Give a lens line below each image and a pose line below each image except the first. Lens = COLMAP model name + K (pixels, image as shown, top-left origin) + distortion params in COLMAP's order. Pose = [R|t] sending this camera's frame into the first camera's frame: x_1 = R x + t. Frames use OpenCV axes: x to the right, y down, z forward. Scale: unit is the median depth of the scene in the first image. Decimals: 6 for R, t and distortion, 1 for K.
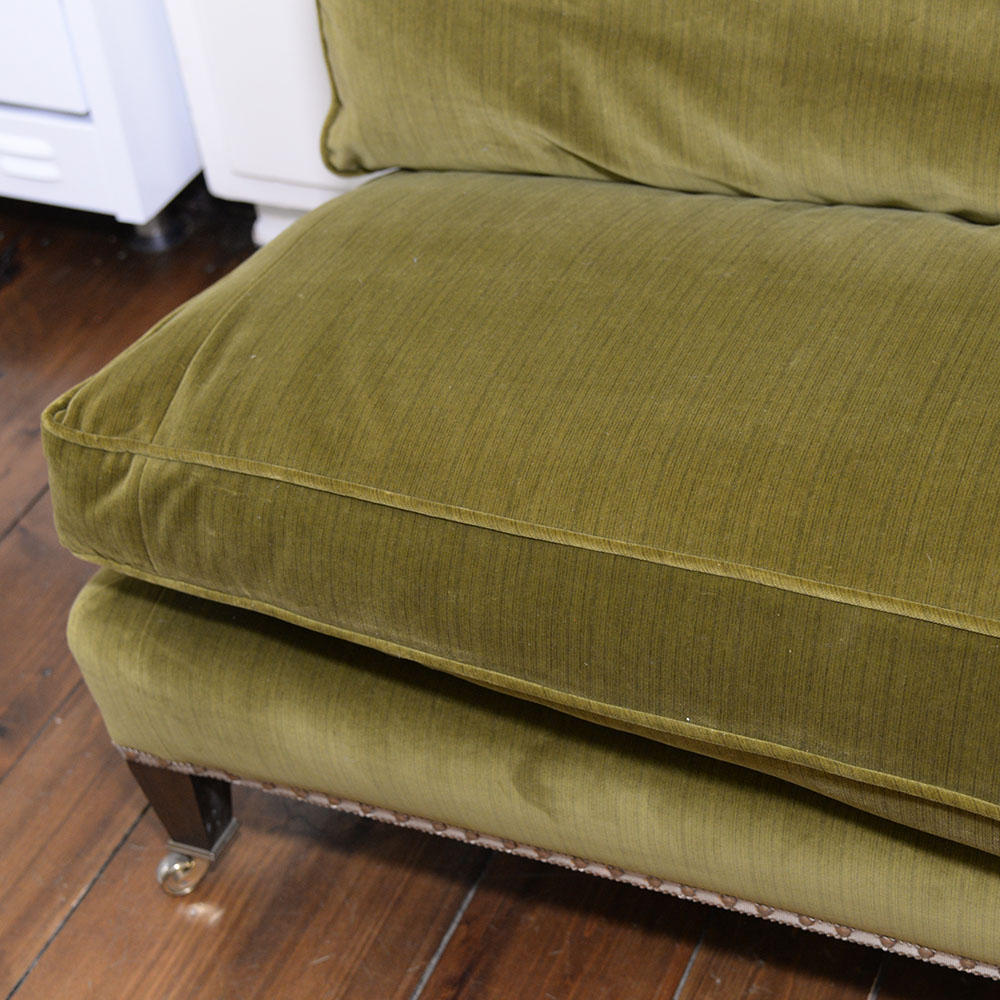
lens RADIAL K [[2044.5, 0, 618.7], [0, 2044.5, 546.9], [0, 0, 1]] dist [0.036924, -0.015170]
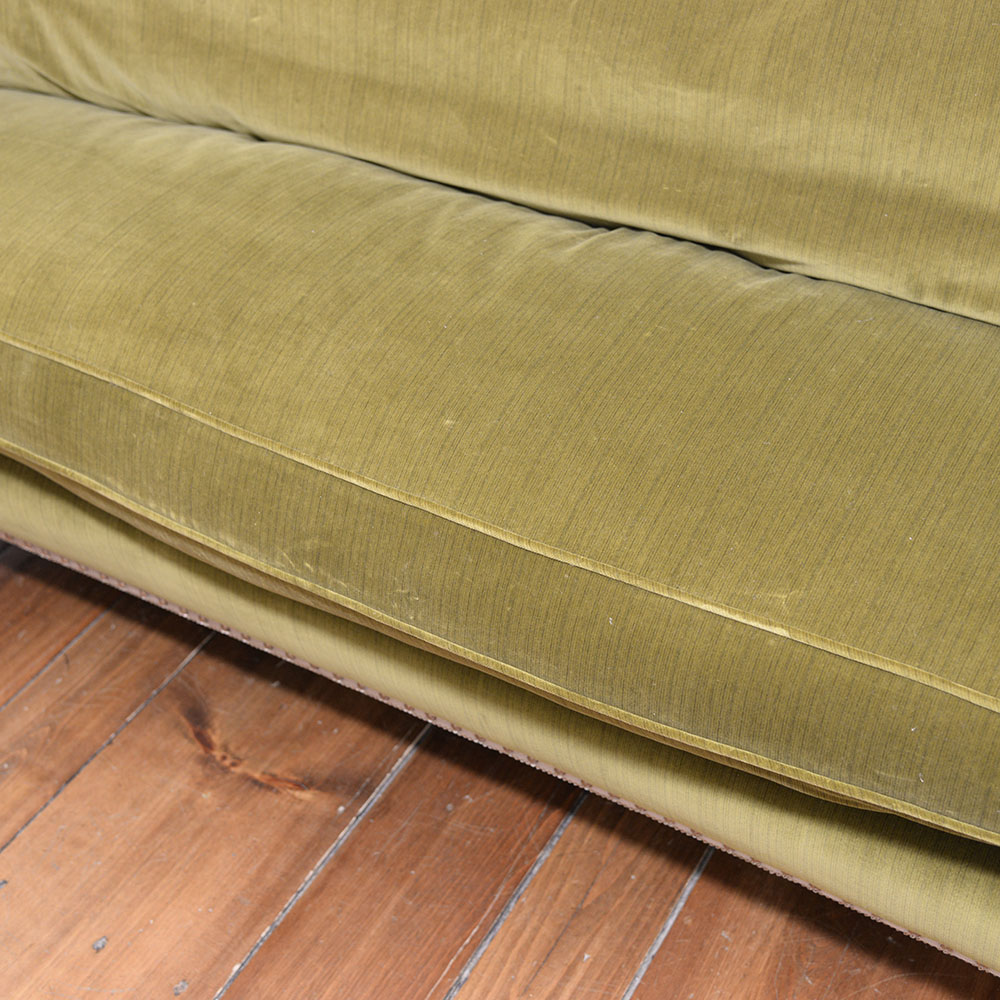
lens RADIAL K [[1527.2, 0, 500.0], [0, 1527.2, 500.0], [0, 0, 1]] dist [0.023518, 0.128304]
pose [[0.986199, 0.113254, -0.120768, 0.535740], [-0.110274, 0.993414, 0.031104, 0.055485], [0.123496, -0.017357, 0.992193, -0.129807]]
